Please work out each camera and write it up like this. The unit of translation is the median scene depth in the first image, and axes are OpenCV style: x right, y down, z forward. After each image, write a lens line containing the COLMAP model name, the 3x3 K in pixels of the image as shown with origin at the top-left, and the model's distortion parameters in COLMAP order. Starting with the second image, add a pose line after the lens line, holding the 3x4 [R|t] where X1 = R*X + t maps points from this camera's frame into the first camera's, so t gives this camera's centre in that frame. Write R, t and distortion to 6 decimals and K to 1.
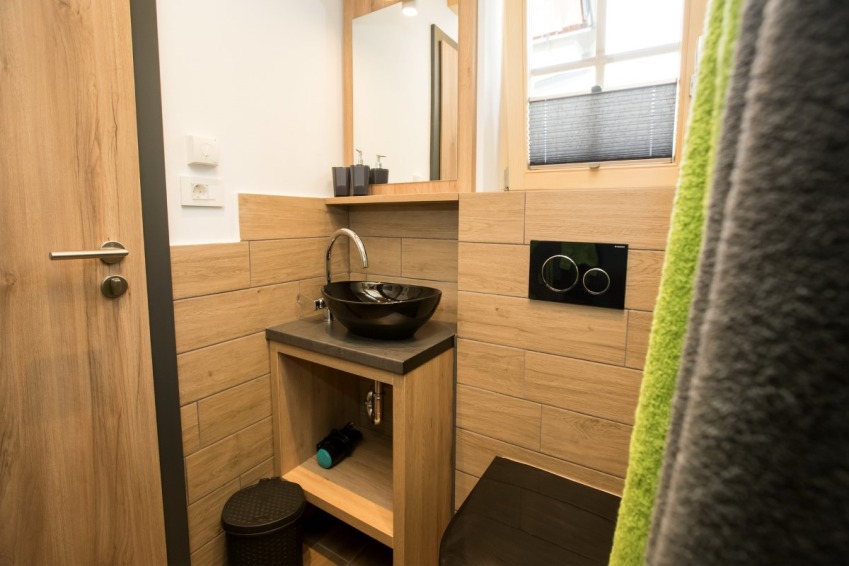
lens RADIAL K [[389.3, 0, 435.7], [0, 389.3, 261.9], [0, 0, 1]] dist [-0.019298, 0.000271]
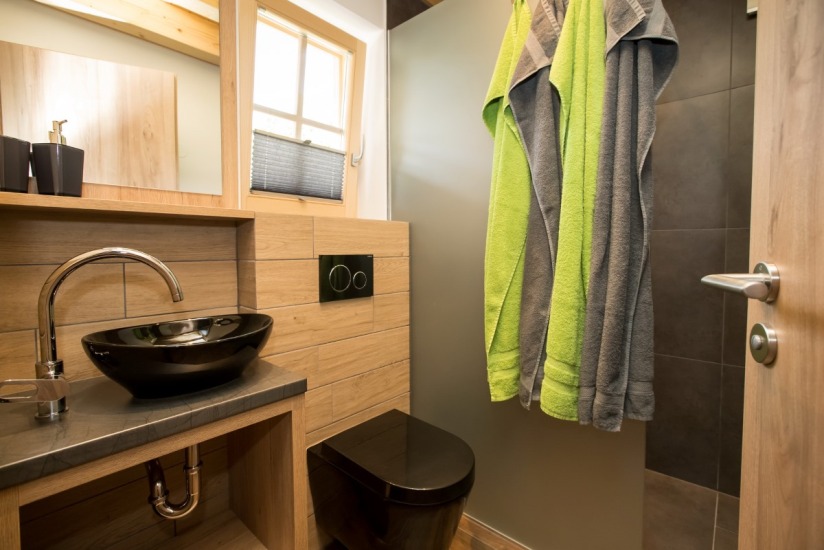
lens RADIAL K [[377.8, 0, 413.0], [0, 377.8, 269.8], [0, 0, 1]] dist [-0.019298, 0.000271]
pose [[0.184805, -0.061396, 0.980856, -0.849175], [0.110698, 0.992996, 0.041299, -0.024485], [-0.976521, 0.100947, 0.190307, 0.458115]]
